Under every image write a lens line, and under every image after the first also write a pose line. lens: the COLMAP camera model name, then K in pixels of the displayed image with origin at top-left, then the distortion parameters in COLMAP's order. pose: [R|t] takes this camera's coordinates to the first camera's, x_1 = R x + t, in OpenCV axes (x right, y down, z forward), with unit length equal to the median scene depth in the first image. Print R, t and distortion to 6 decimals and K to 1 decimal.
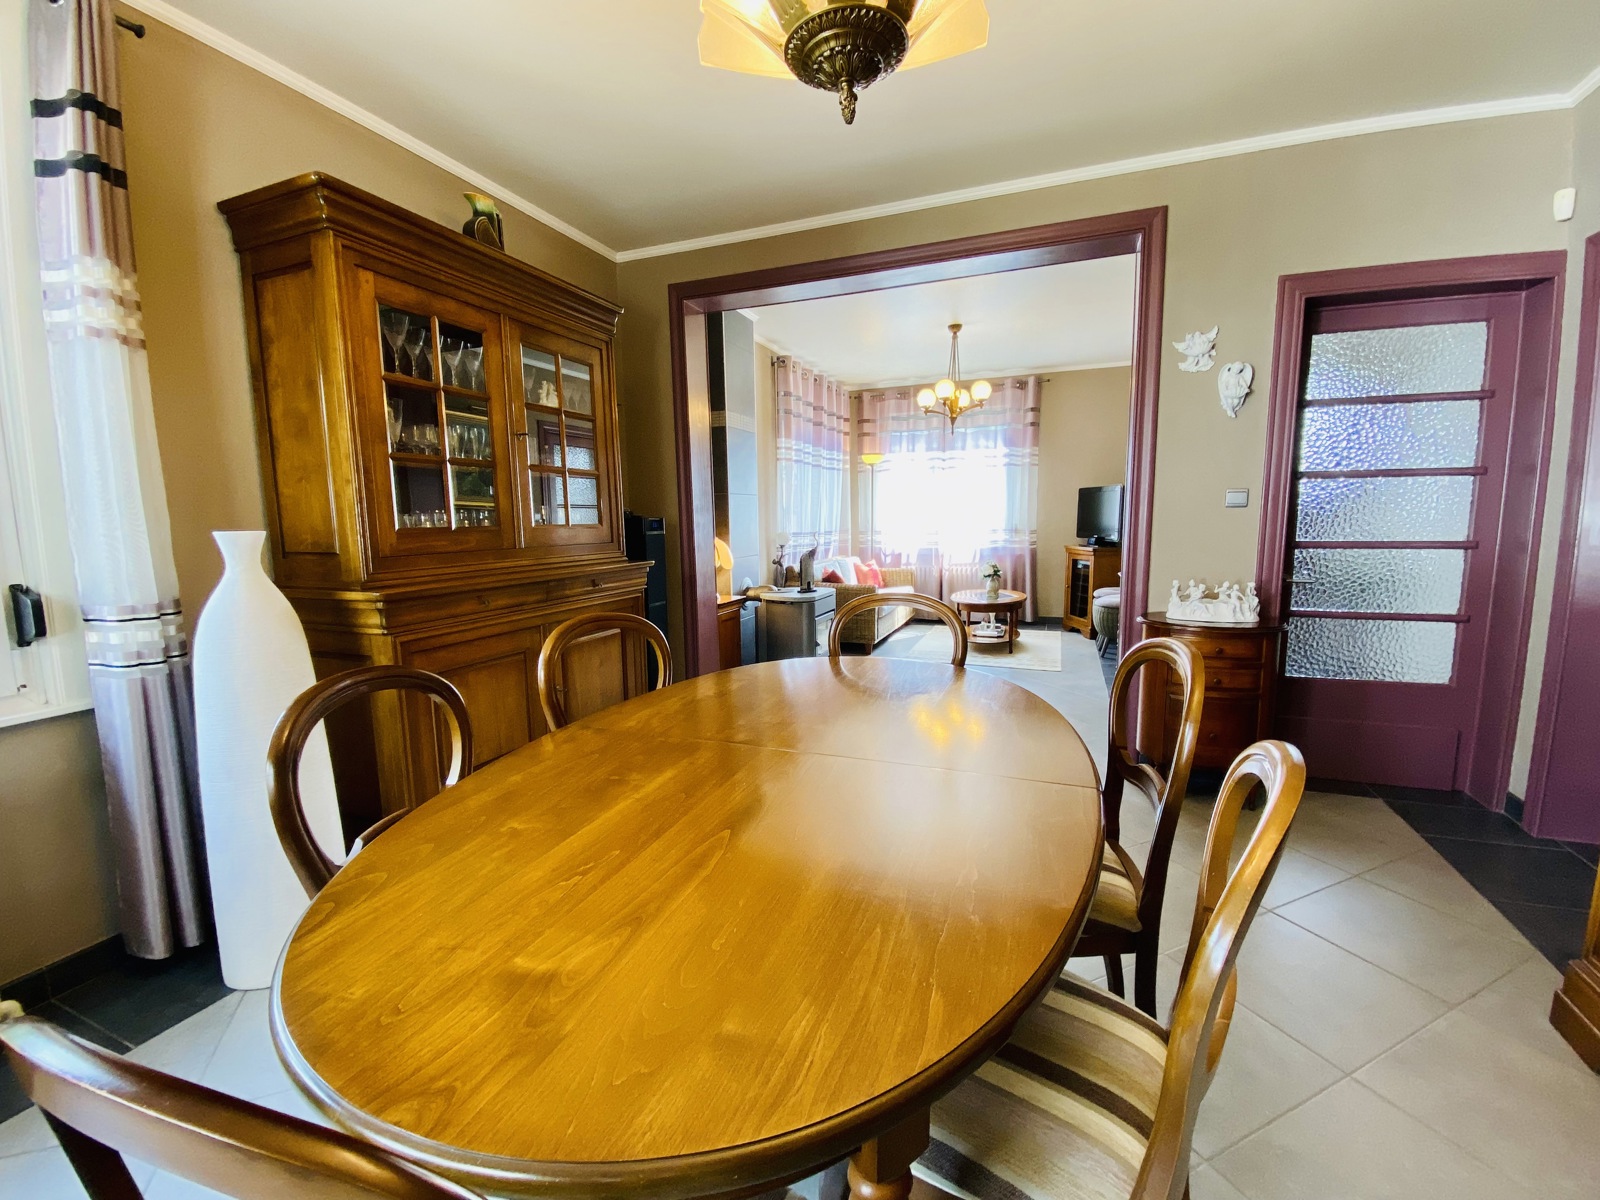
lens RADIAL K [[674.5, 0, 798.4], [0, 674.5, 599.6], [0, 0, 1]] dist [-0.003453, -0.004260]
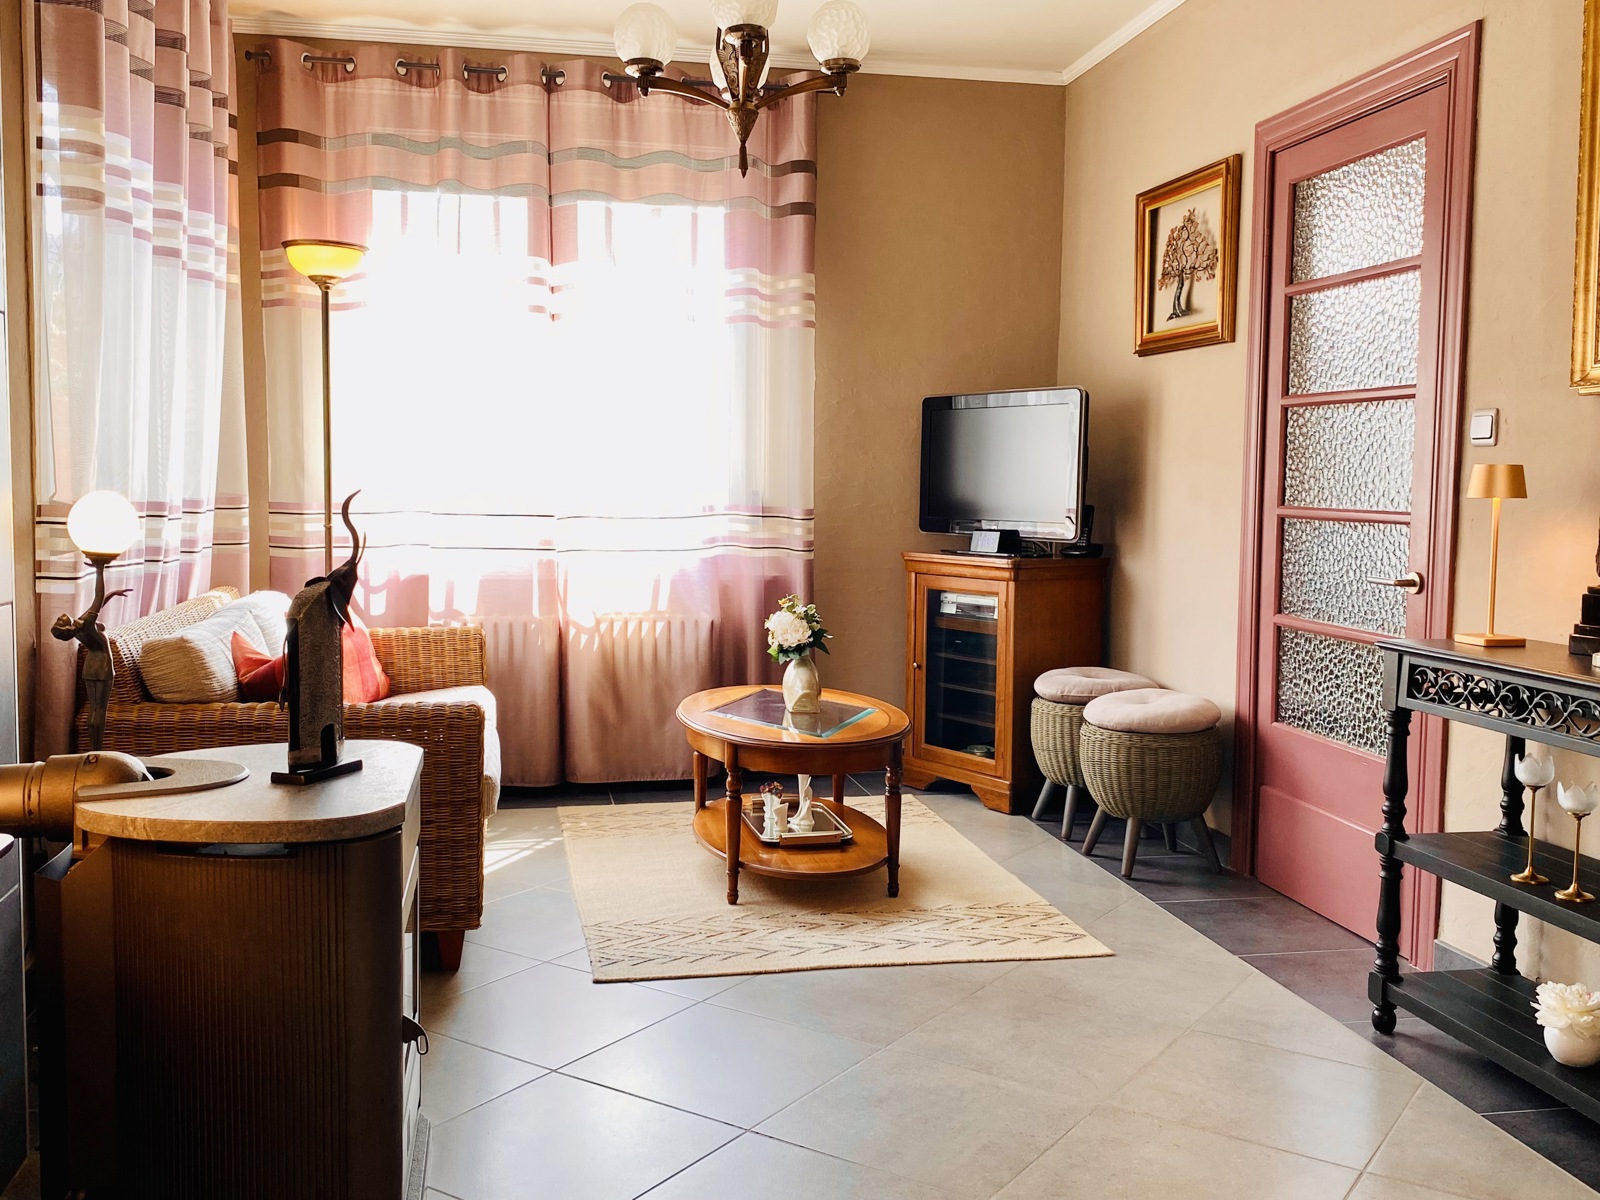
lens RADIAL K [[1507.4, 0, 796.8], [0, 1507.4, 590.8], [0, 0, 1]] dist [0.057263, 0.000000]
pose [[0.840675, -0.014060, 0.541358, -0.087609], [0.042077, 0.998337, -0.039414, -0.030714], [-0.539903, 0.055913, 0.839868, 0.355592]]
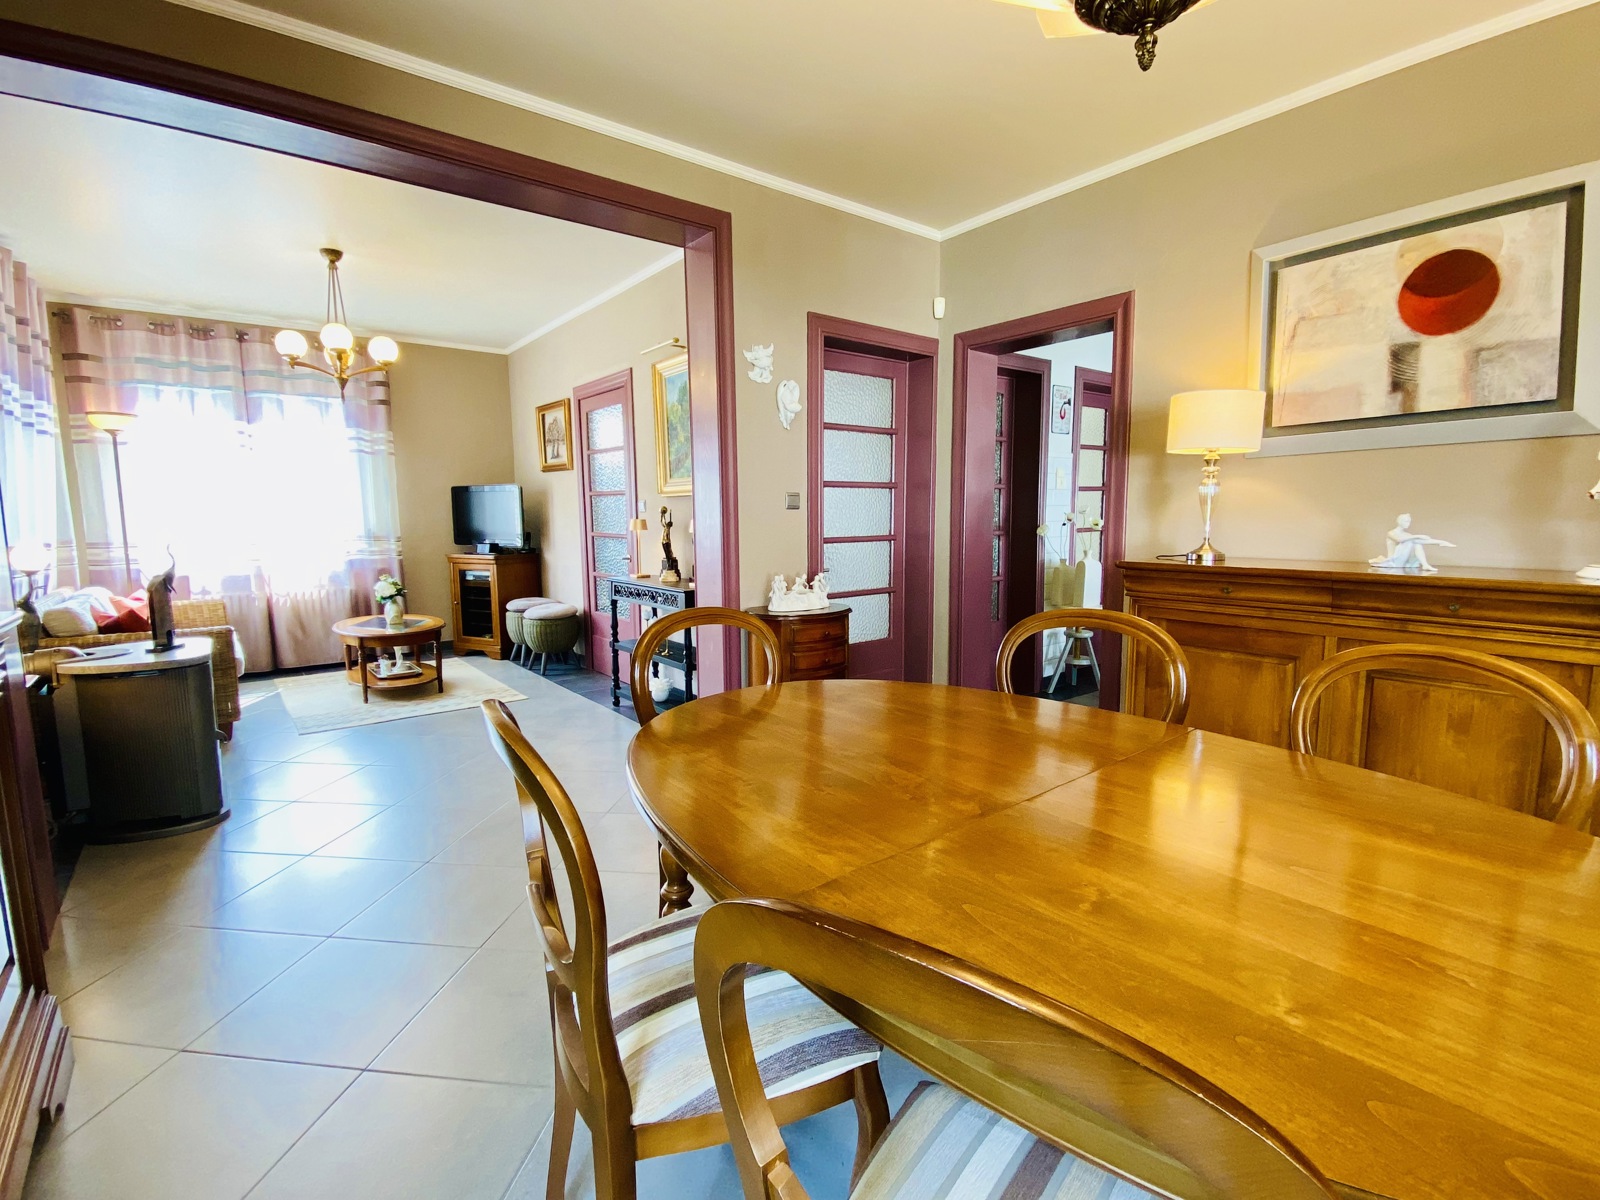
lens RADIAL K [[744.4, 0, 816.9], [0, 744.4, 599.1], [0, 0, 1]] dist [-0.003003, -0.007917]
pose [[0.487811, -0.086434, 0.868660, -0.180588], [0.104557, 0.993708, 0.040160, -0.014665], [-0.866665, 0.071234, 0.493779, 0.156547]]
